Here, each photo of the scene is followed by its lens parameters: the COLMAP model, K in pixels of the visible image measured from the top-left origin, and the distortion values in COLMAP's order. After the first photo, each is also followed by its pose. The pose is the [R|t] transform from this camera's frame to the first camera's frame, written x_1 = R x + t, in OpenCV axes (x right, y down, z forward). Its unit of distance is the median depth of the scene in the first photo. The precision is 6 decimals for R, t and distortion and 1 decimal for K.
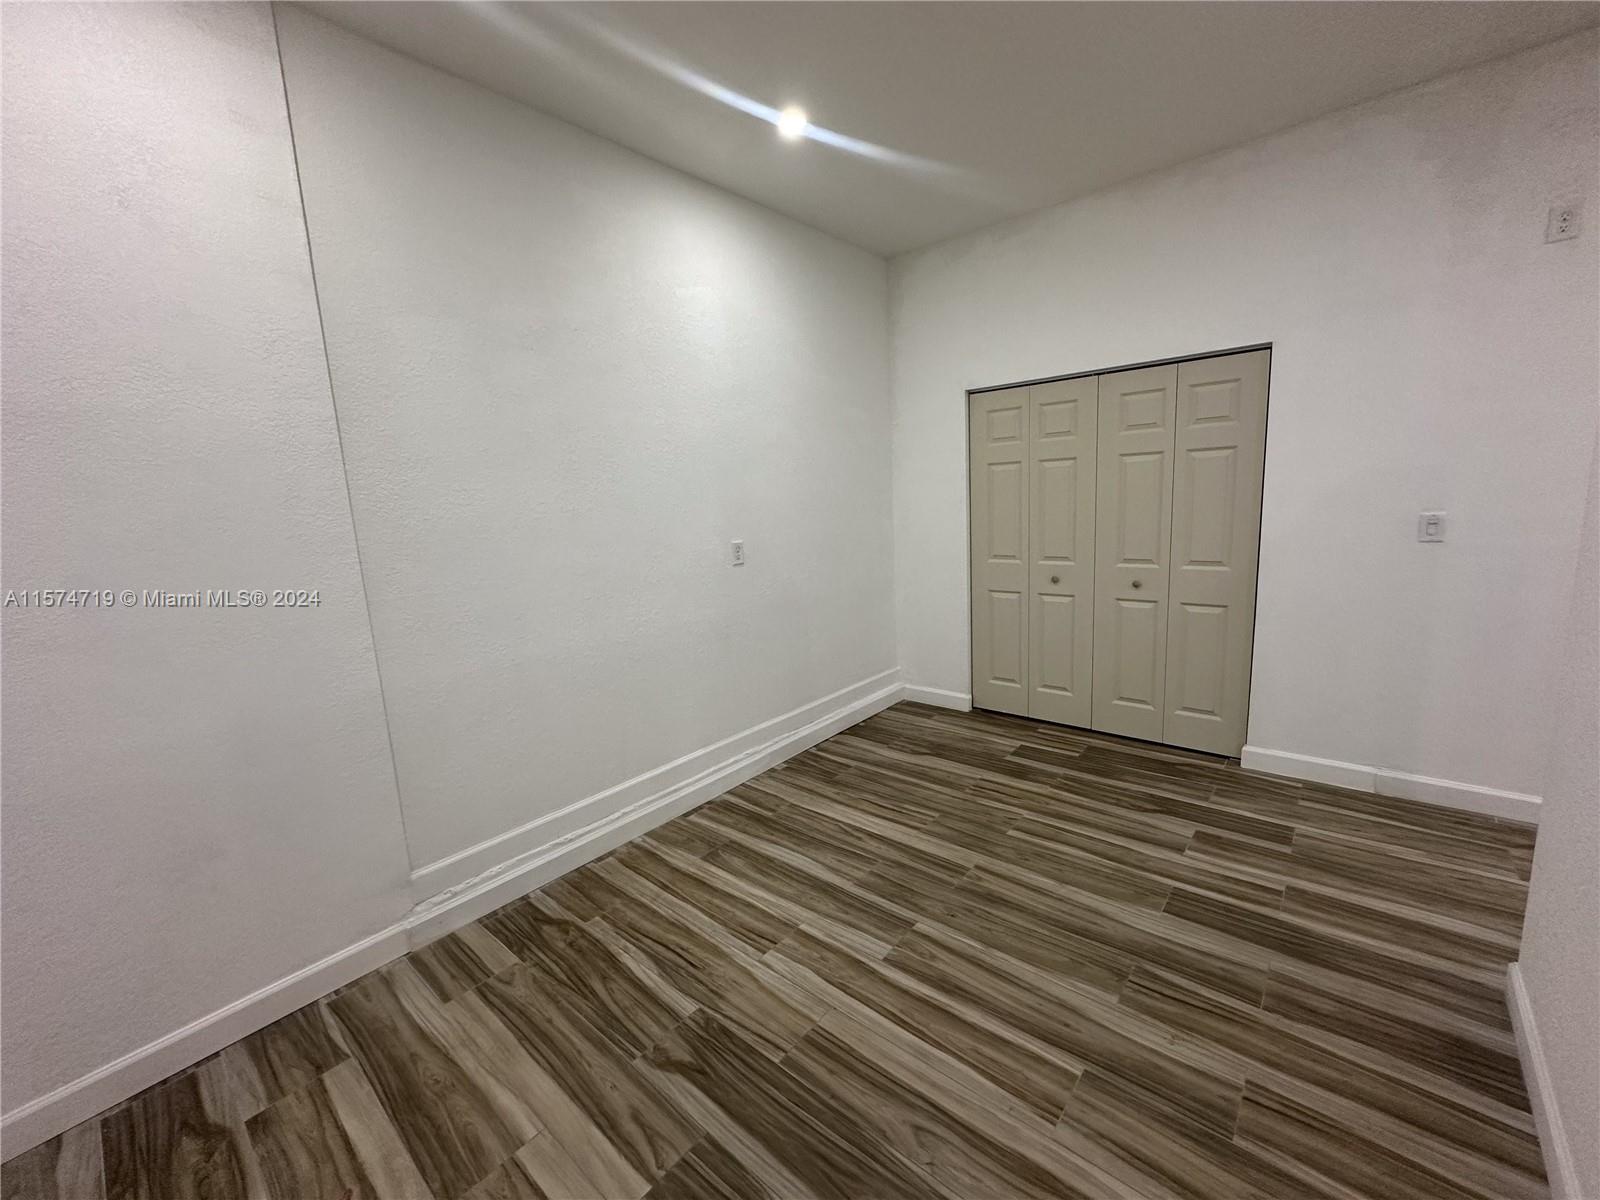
lens RADIAL K [[641.2, 0, 801.3], [0, 641.2, 599.3], [0, 0, 1]] dist [-0.004320, 0.001297]
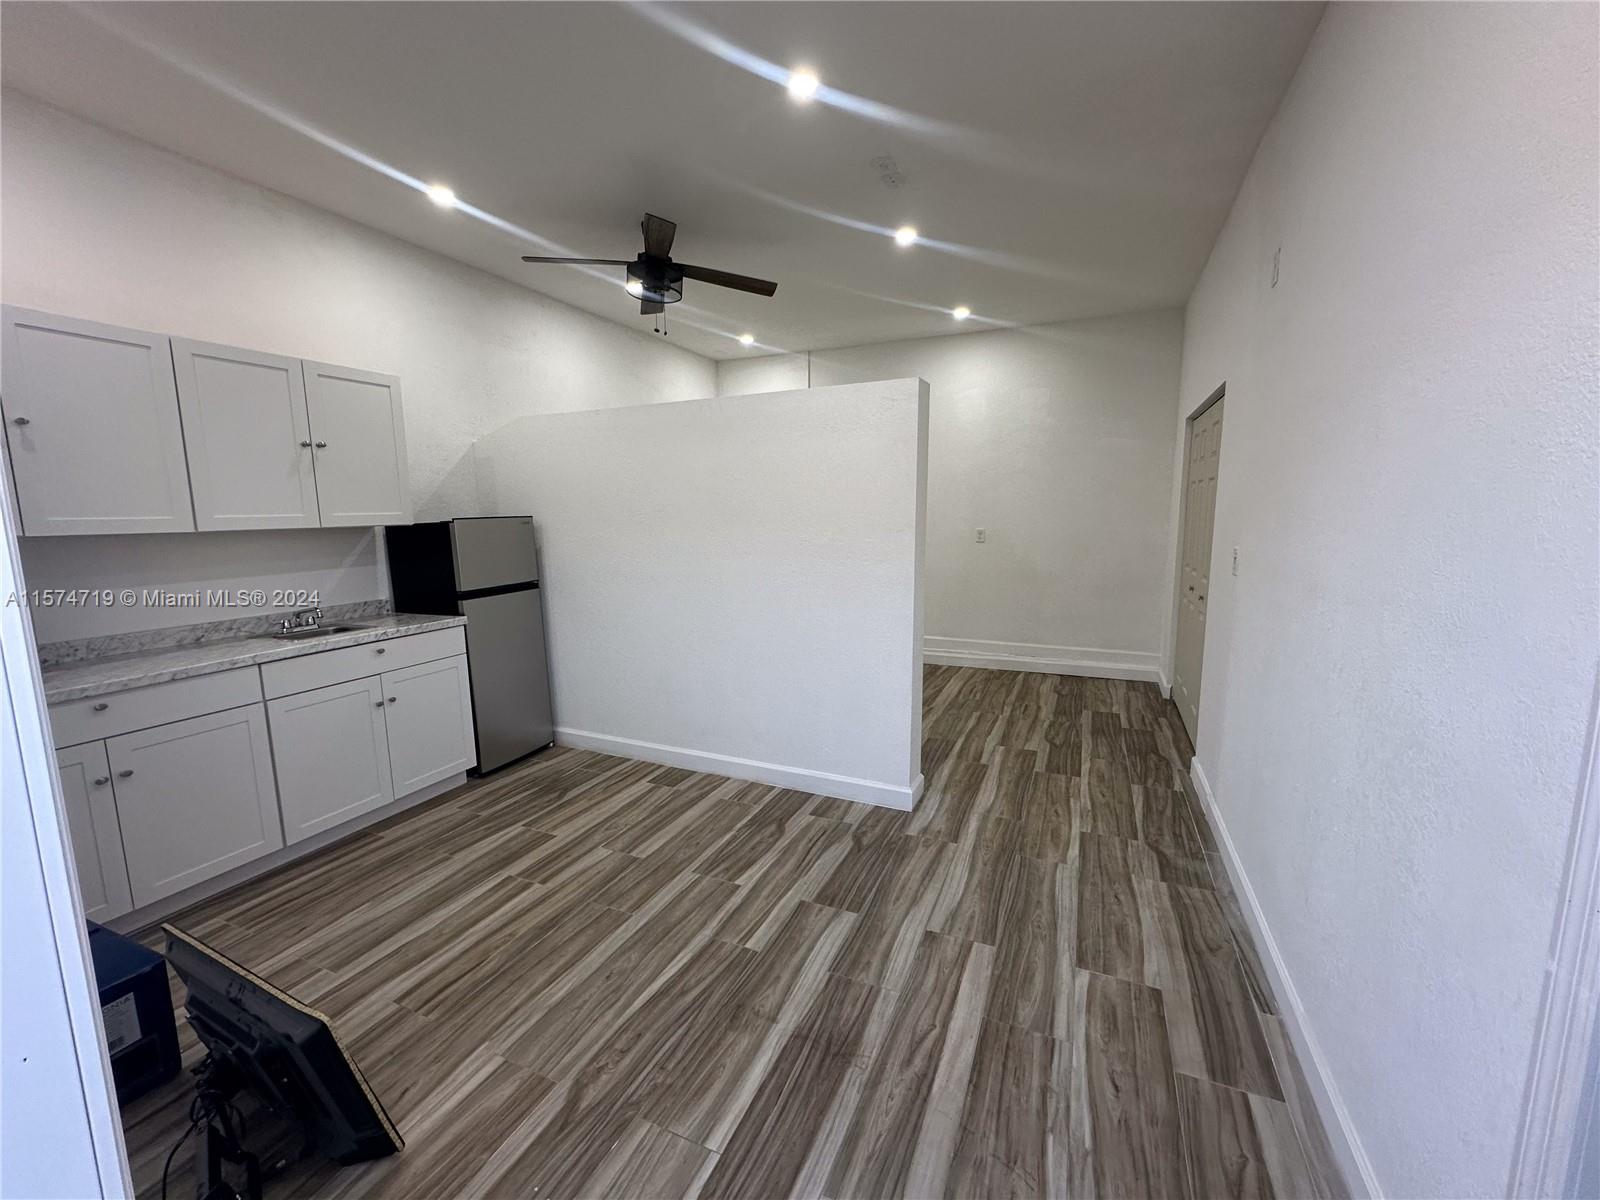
lens RADIAL K [[639.2, 0, 801.8], [0, 639.2, 599.6], [0, 0, 1]] dist [-0.003262, 0.000687]
pose [[0.291071, 0.183346, -0.938969, 1.917473], [-0.160644, 0.976896, 0.140953, -0.092955], [0.943118, 0.109812, 0.313800, 0.026592]]
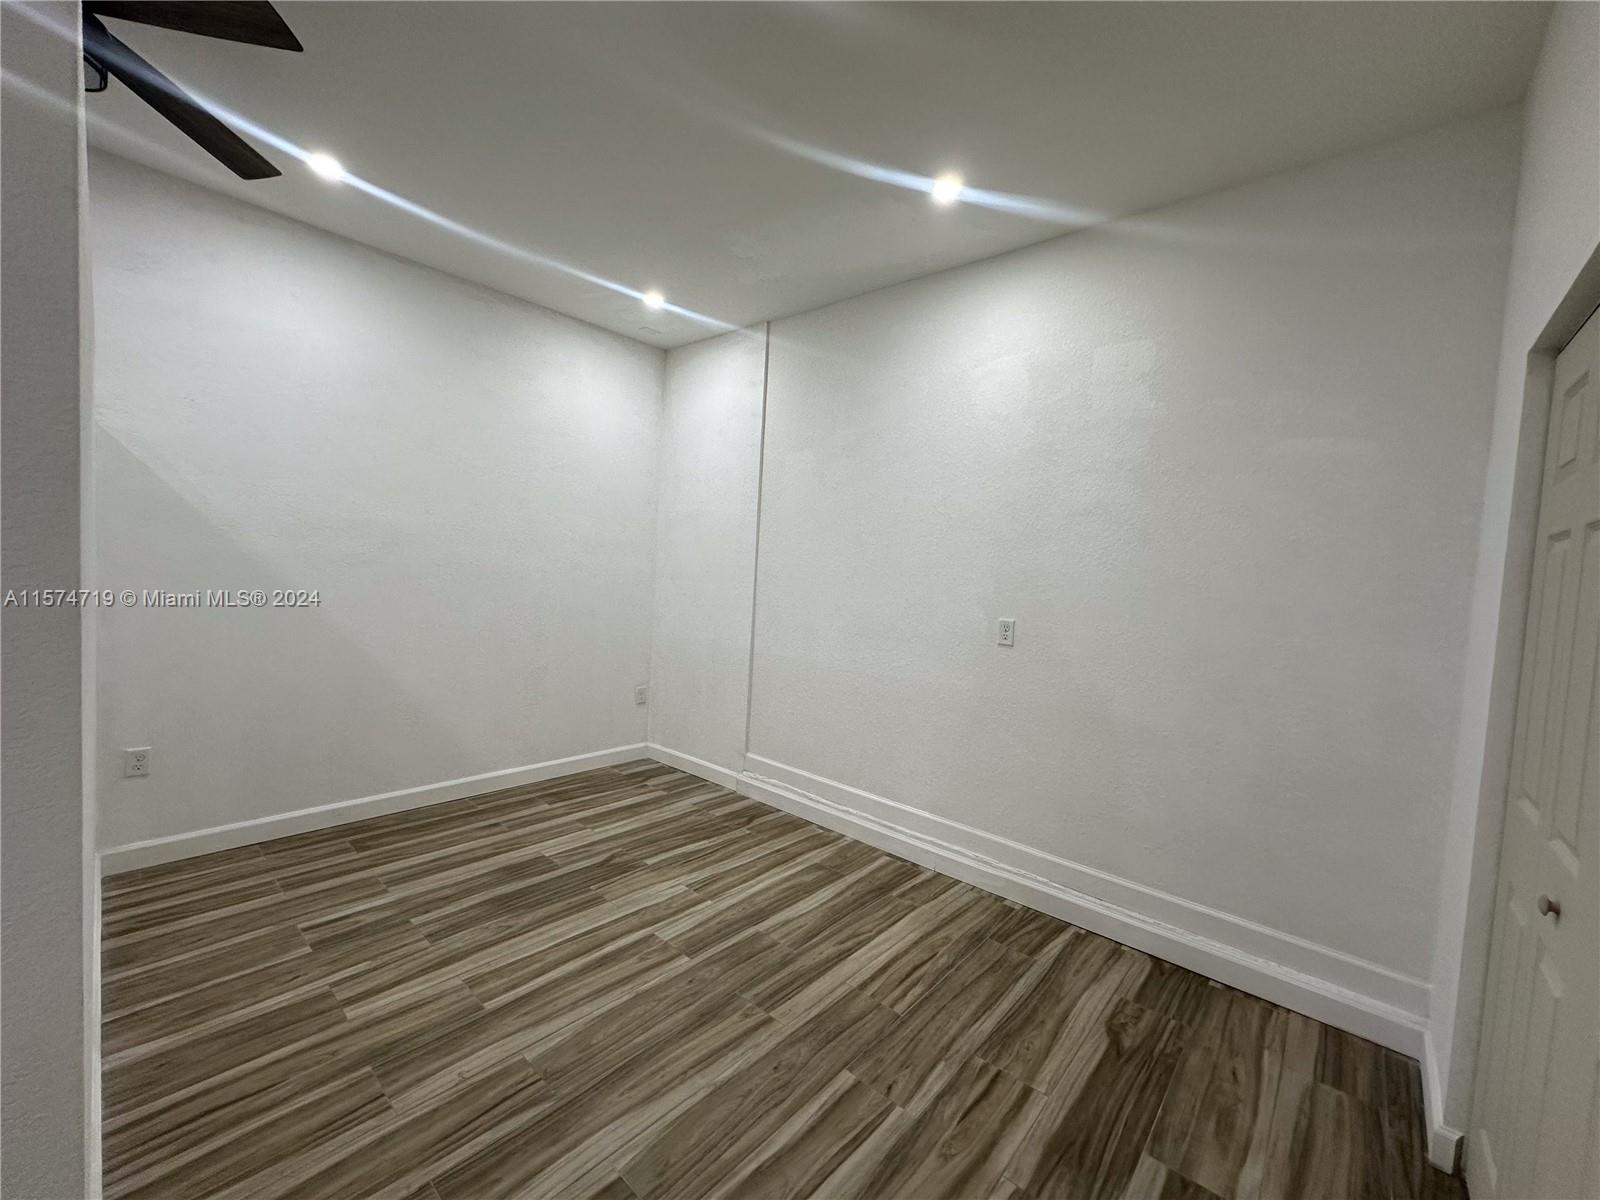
lens RADIAL K [[639.2, 0, 801.8], [0, 639.2, 599.6], [0, 0, 1]] dist [-0.003262, 0.000687]
pose [[-0.010859, 0.102860, -0.994637, 1.062986], [-0.215480, 0.971085, 0.102777, -0.198832], [0.976448, 0.215441, 0.011620, 0.948142]]
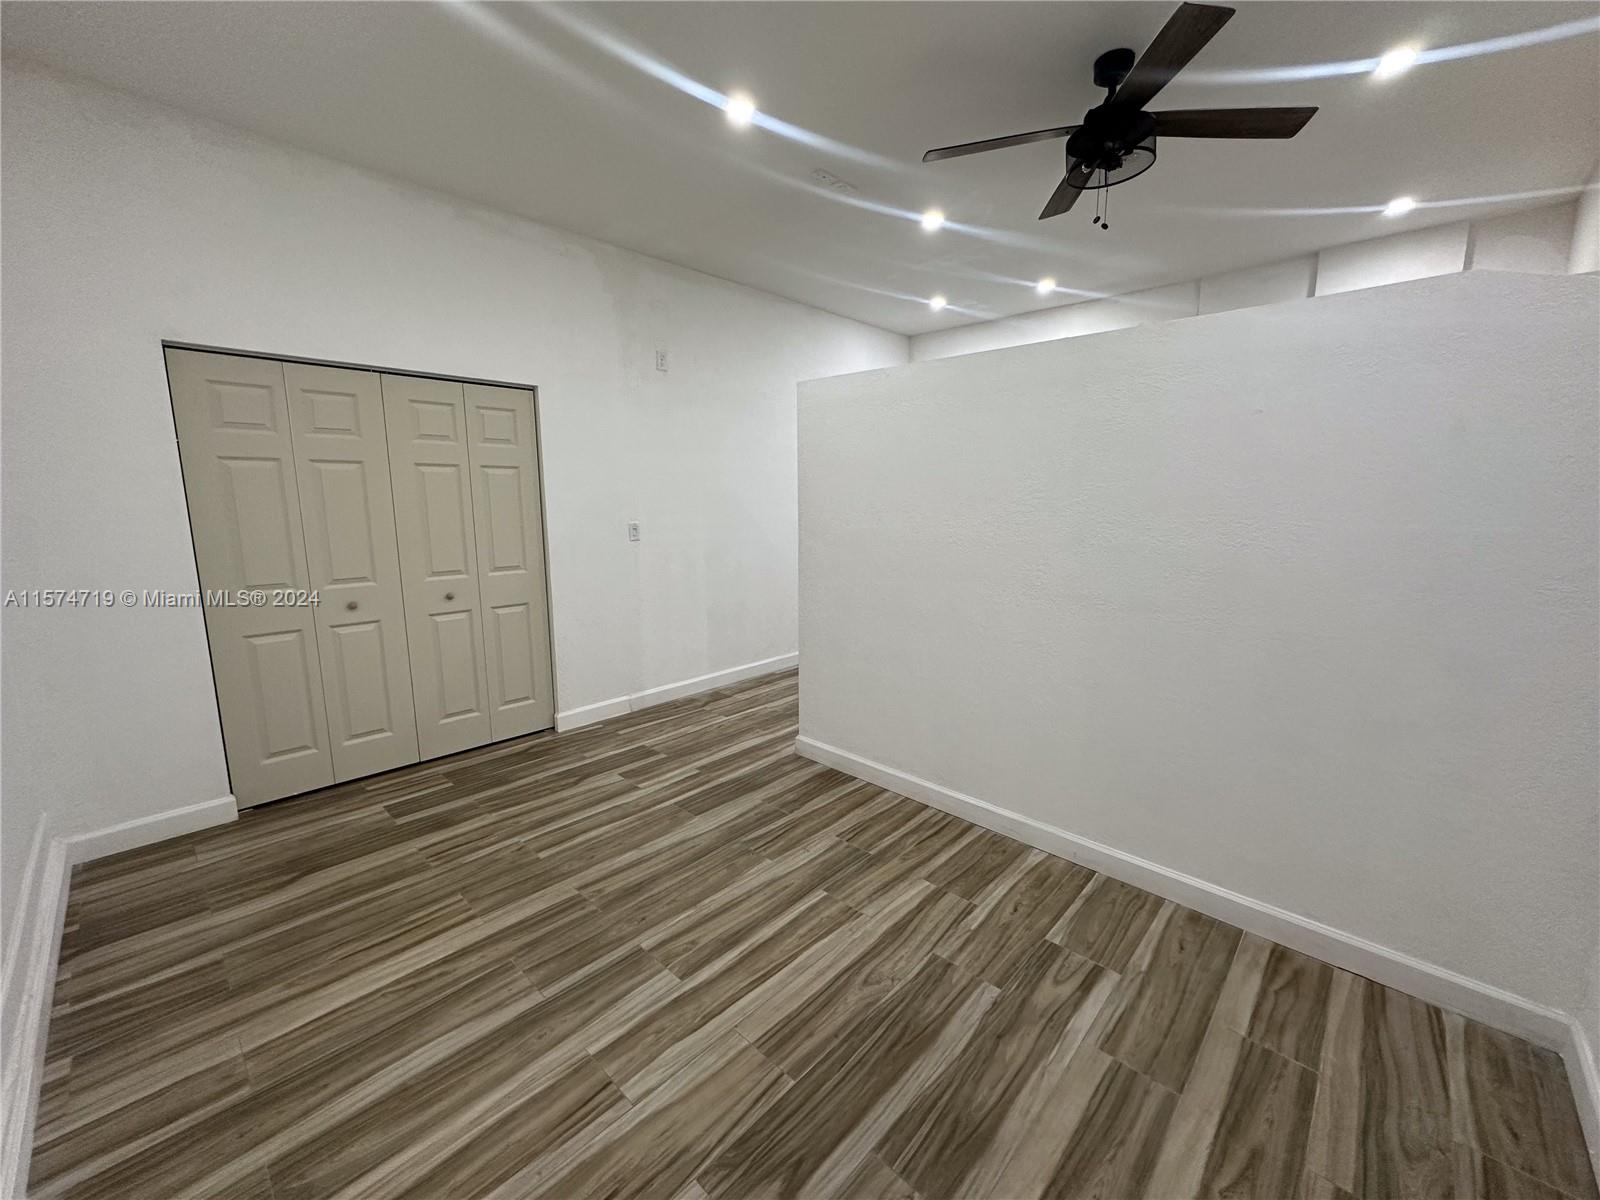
lens RADIAL K [[641.2, 0, 801.3], [0, 641.2, 599.3], [0, 0, 1]] dist [-0.004320, 0.001297]
pose [[0.041722, -0.108573, 0.993213, -0.623503], [0.160541, 0.981890, 0.100591, -0.044381], [-0.986147, 0.155254, 0.058397, 0.577403]]
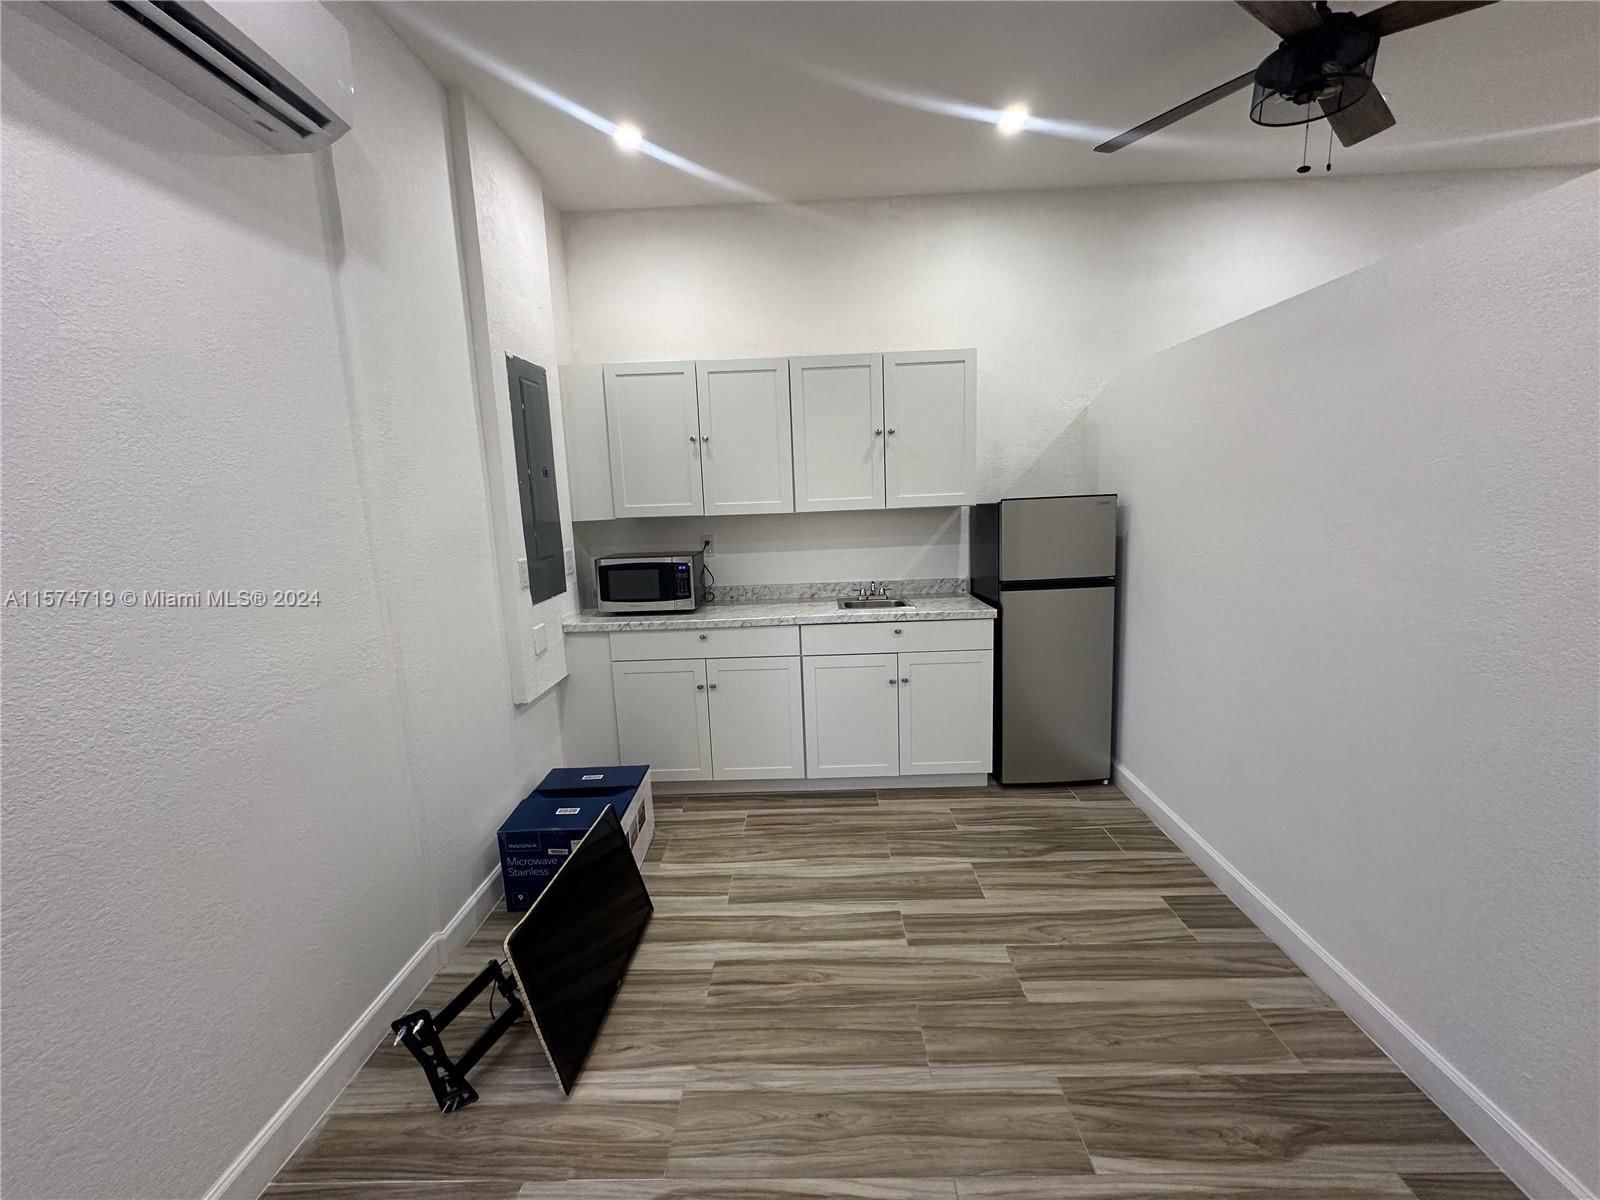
lens RADIAL K [[639.2, 0, 801.8], [0, 639.2, 599.6], [0, 0, 1]] dist [-0.003262, 0.000687]
pose [[-0.763098, 0.186847, -0.618684, 1.472572], [-0.027980, 0.946847, 0.320465, -0.148502], [0.645677, 0.261857, -0.717309, 0.410056]]
